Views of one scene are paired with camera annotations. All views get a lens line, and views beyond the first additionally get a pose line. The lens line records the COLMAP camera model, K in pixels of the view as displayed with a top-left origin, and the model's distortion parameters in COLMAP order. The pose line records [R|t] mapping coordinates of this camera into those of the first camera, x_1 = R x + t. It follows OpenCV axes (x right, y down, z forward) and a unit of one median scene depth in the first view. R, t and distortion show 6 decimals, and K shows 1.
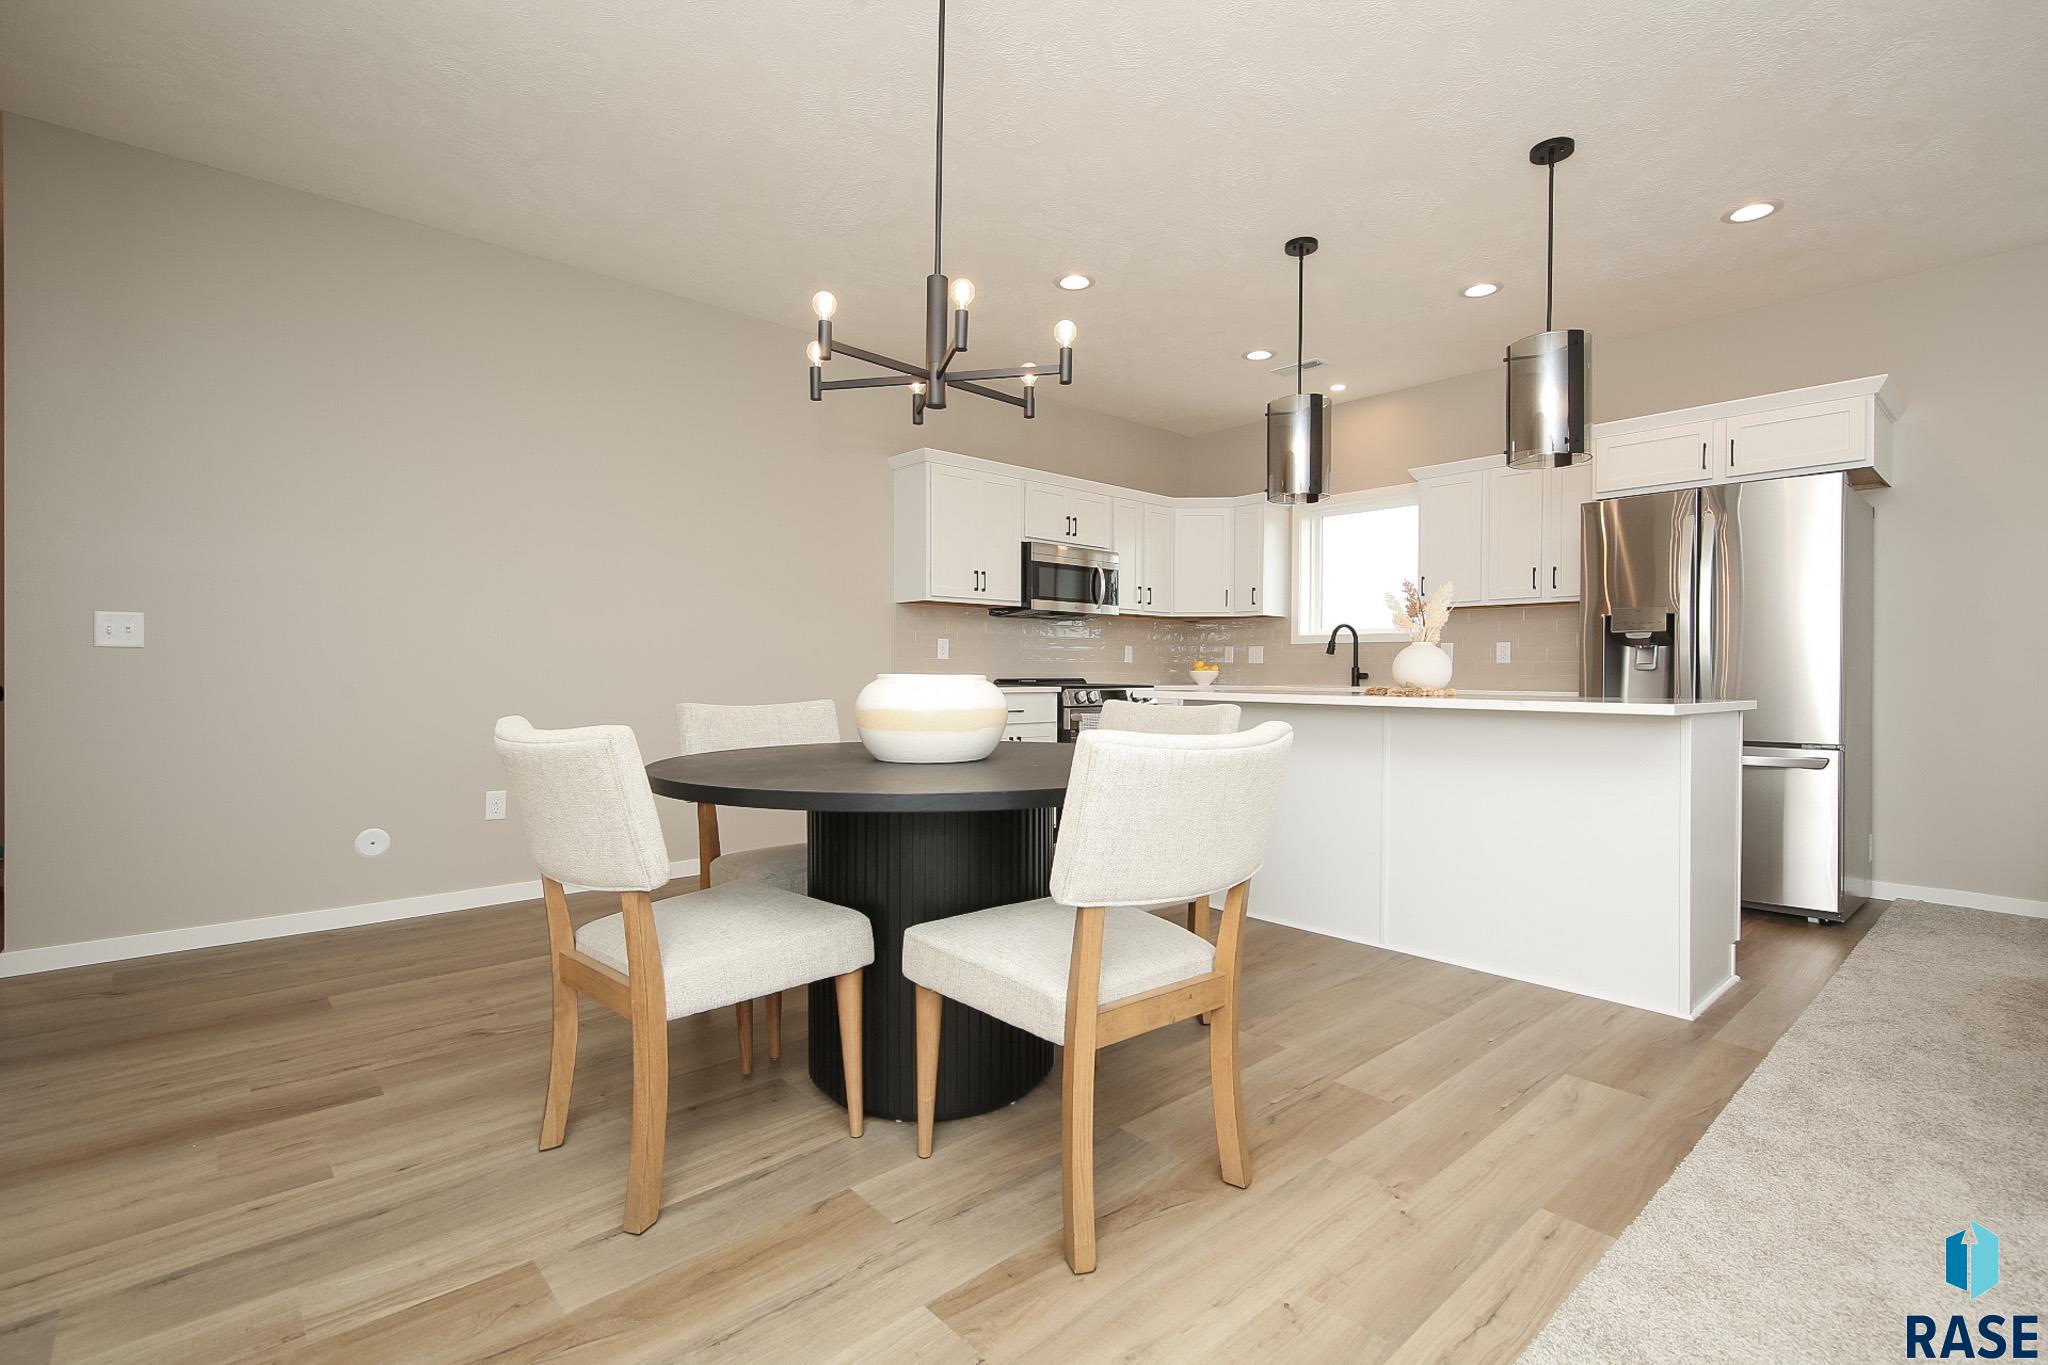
lens RADIAL K [[945.0, 0, 1008.9], [0, 945.0, 674.7], [0, 0, 1]] dist [0.008802, -0.001202]
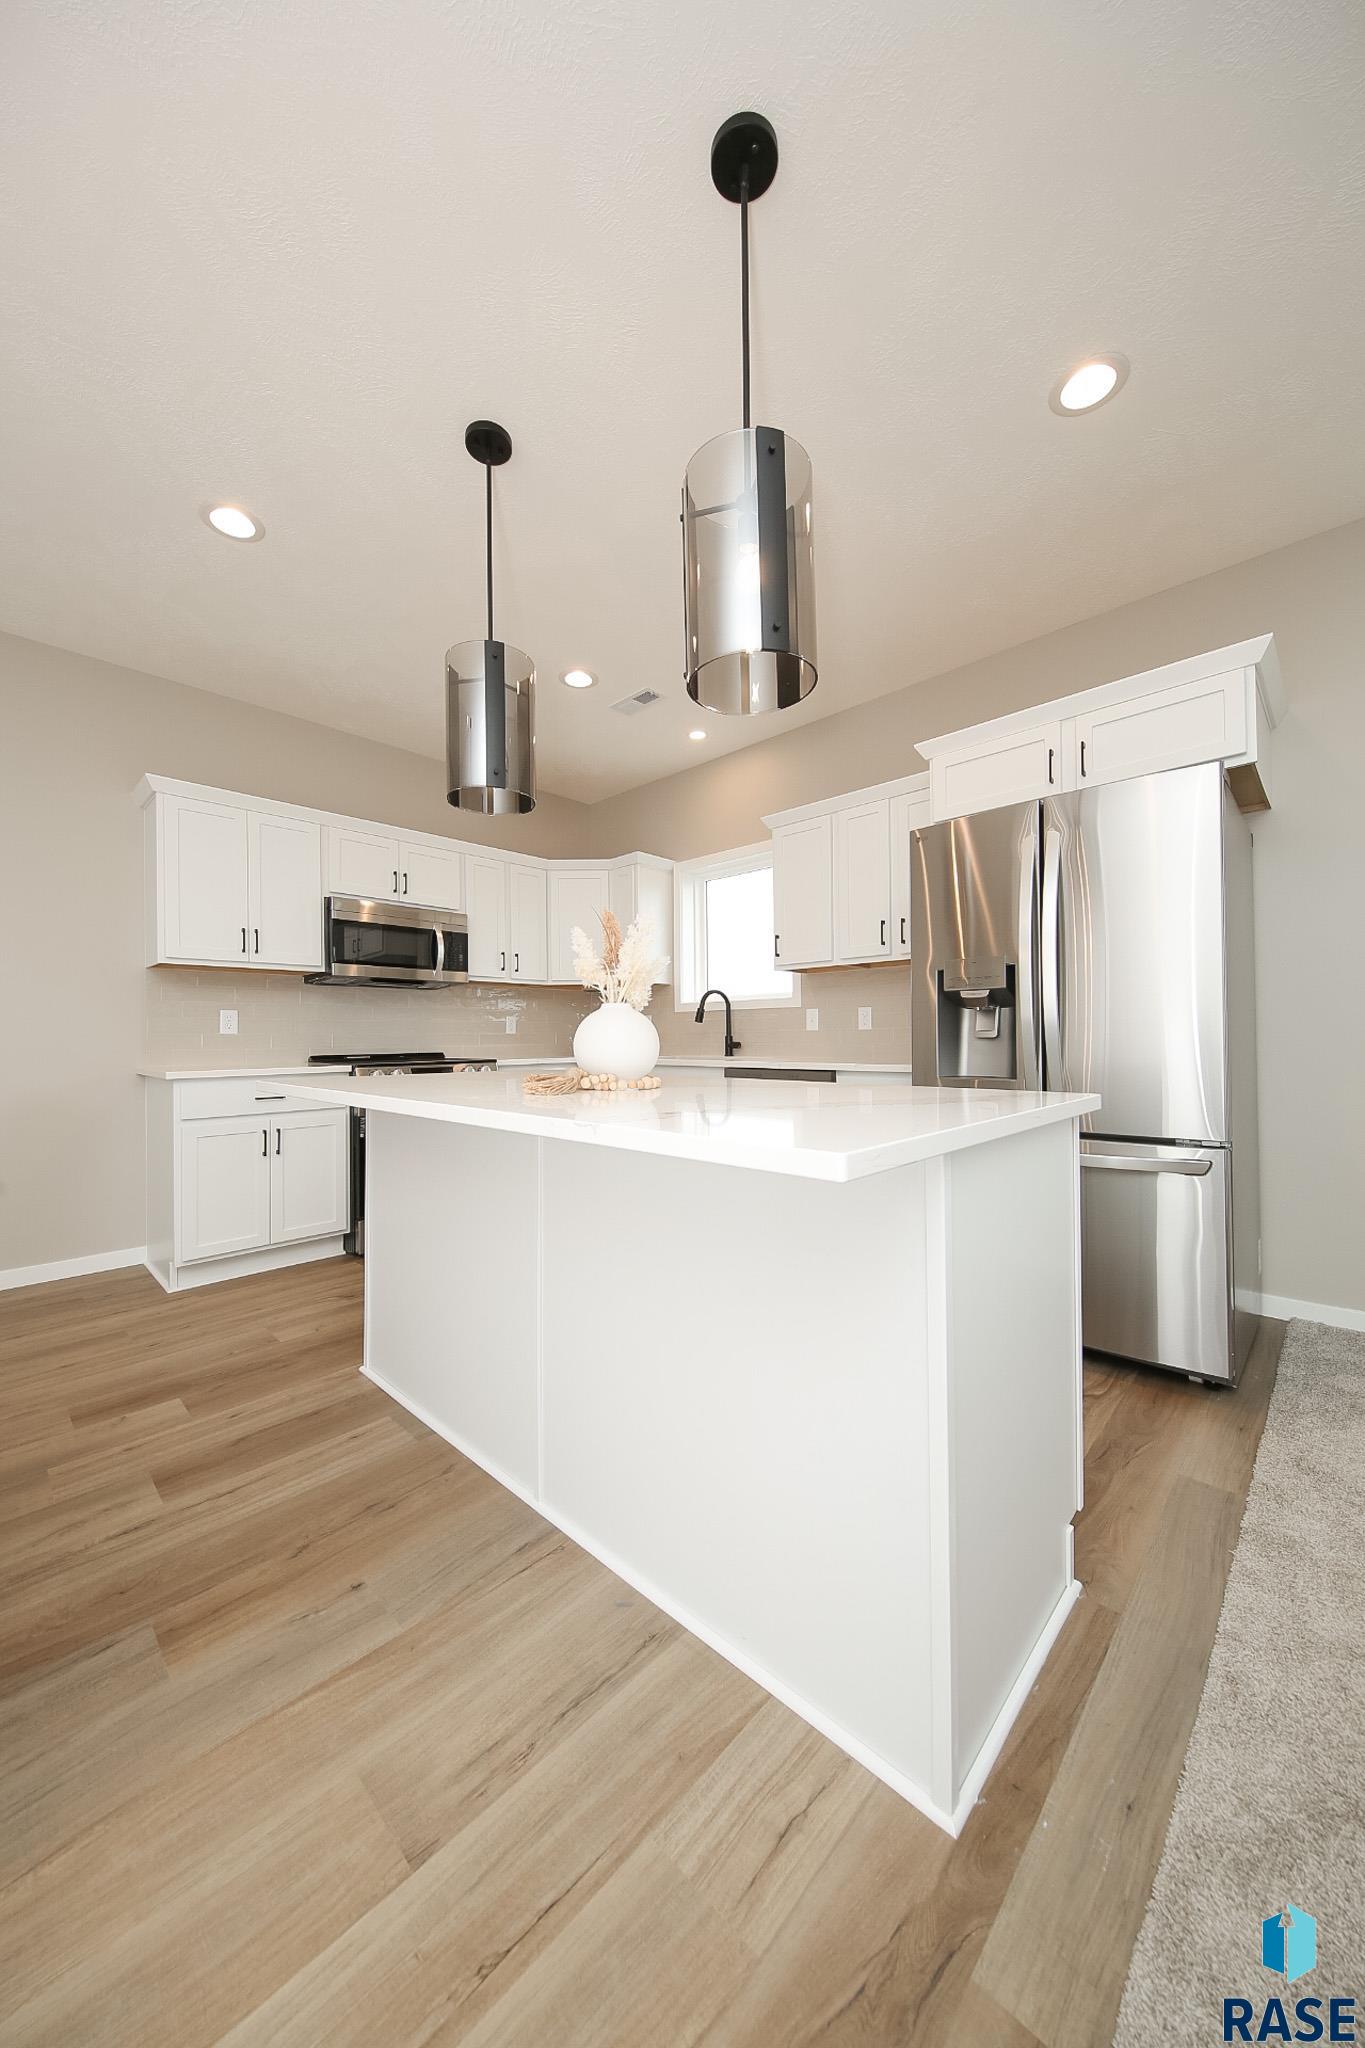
lens RADIAL K [[705.5, 0, 673.1], [0, 705.5, 1028.8], [0, 0, 1]] dist [0.001944, -0.000549]
pose [[0.997164, -0.013706, 0.074003, 0.379912], [0.014758, 0.999797, -0.013686, -0.009287], [-0.073800, 0.014739, 0.997164, 0.450254]]
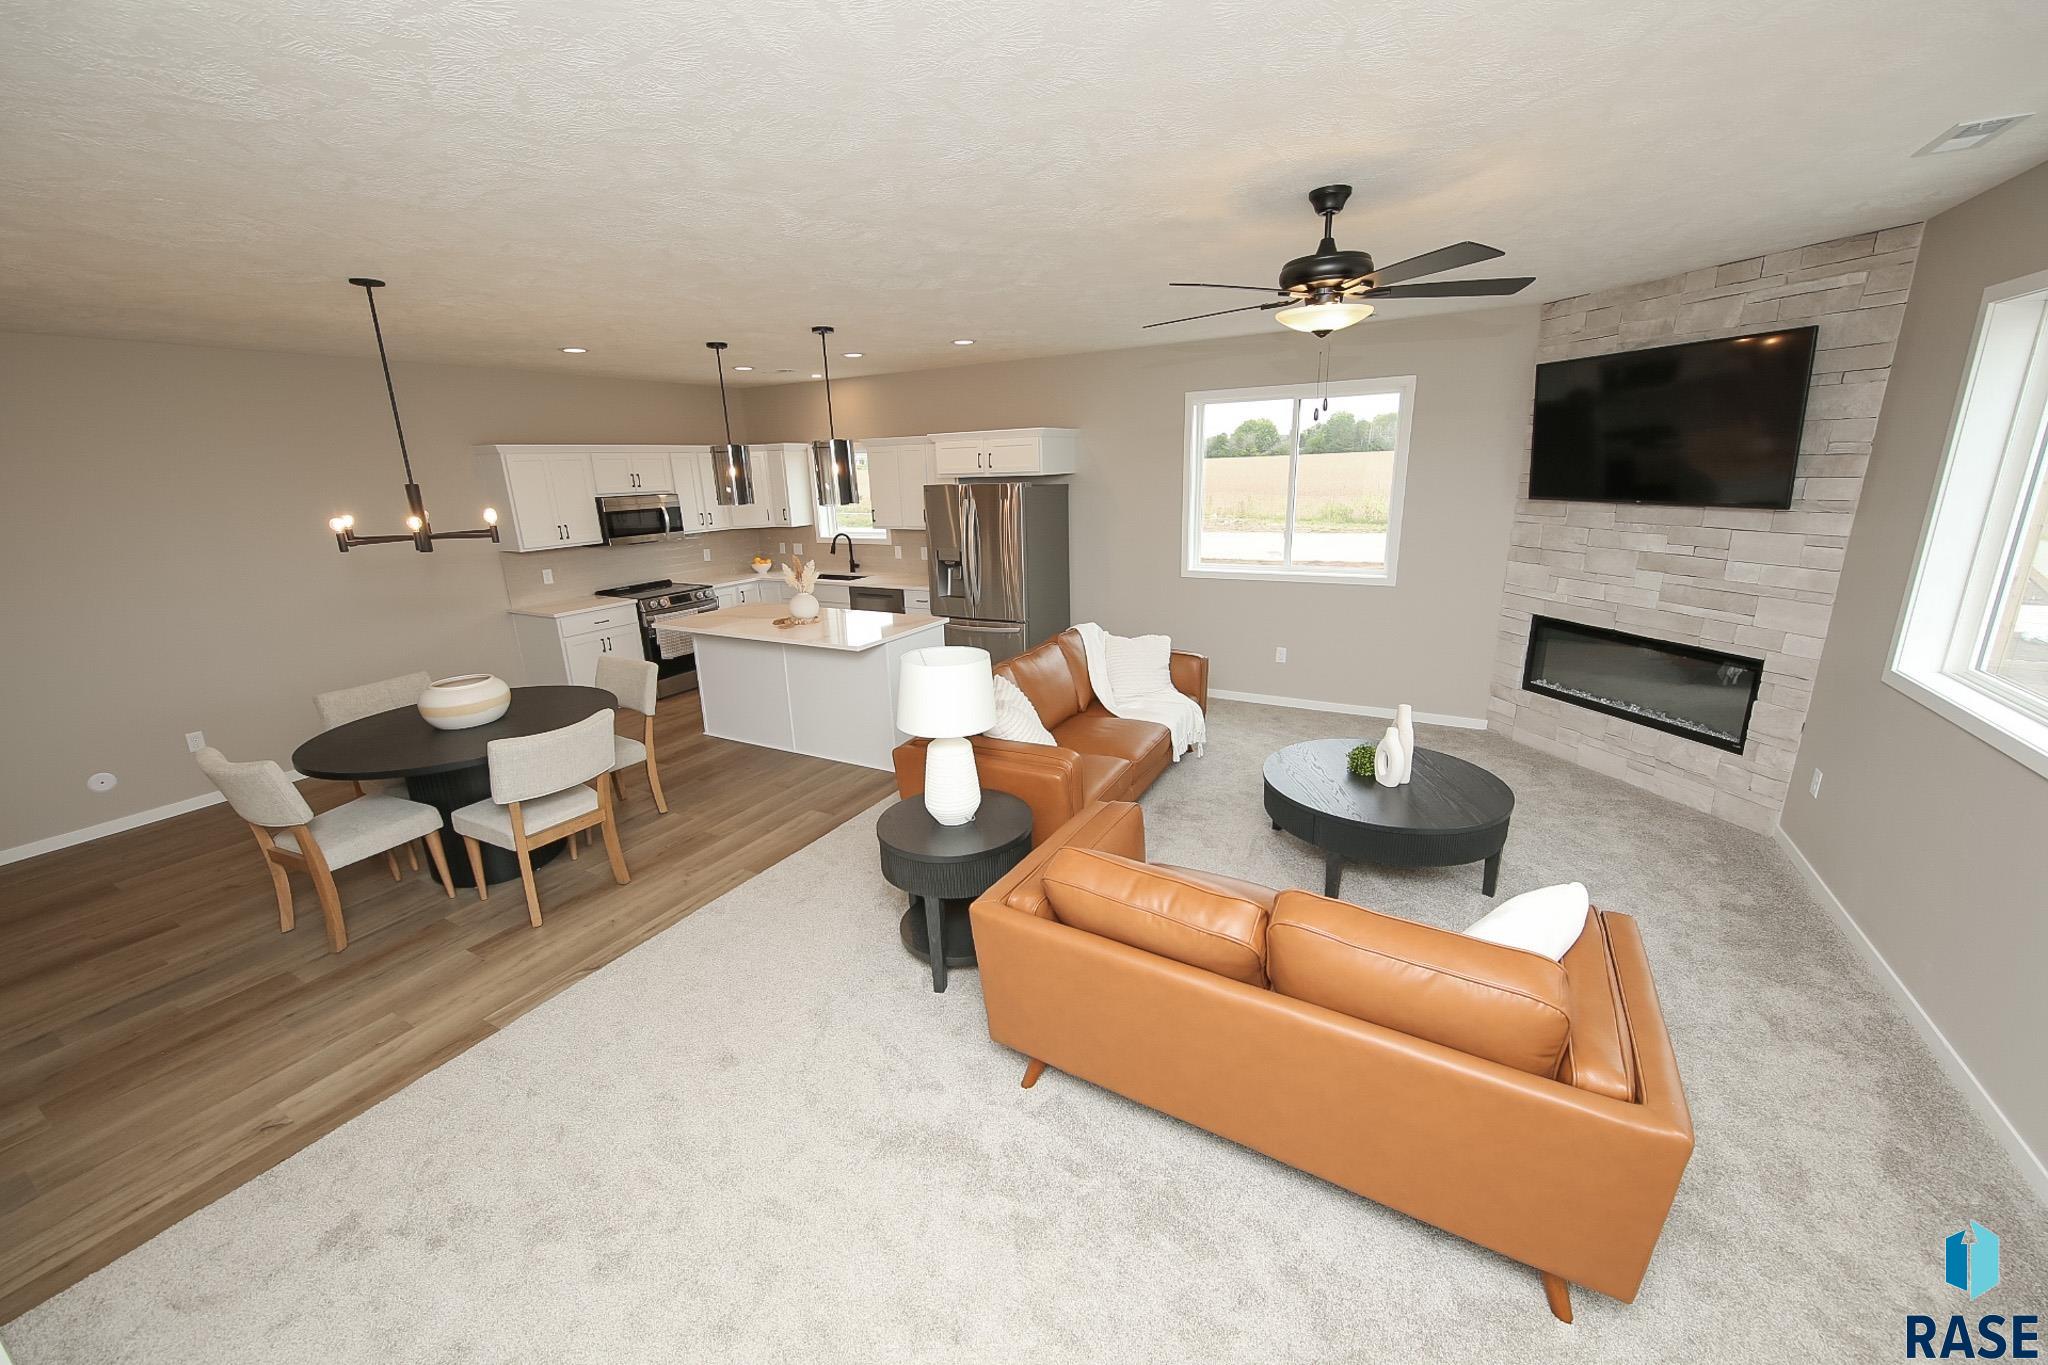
lens RADIAL K [[796.5, 0, 1020.5], [0, 796.5, 688.2], [0, 0, 1]] dist [0.008233, -0.001519]
pose [[0.945463, -0.125654, 0.300518, 0.301346], [0.039795, 0.960246, 0.276303, -0.231599], [-0.323290, -0.249276, 0.912877, -0.525406]]
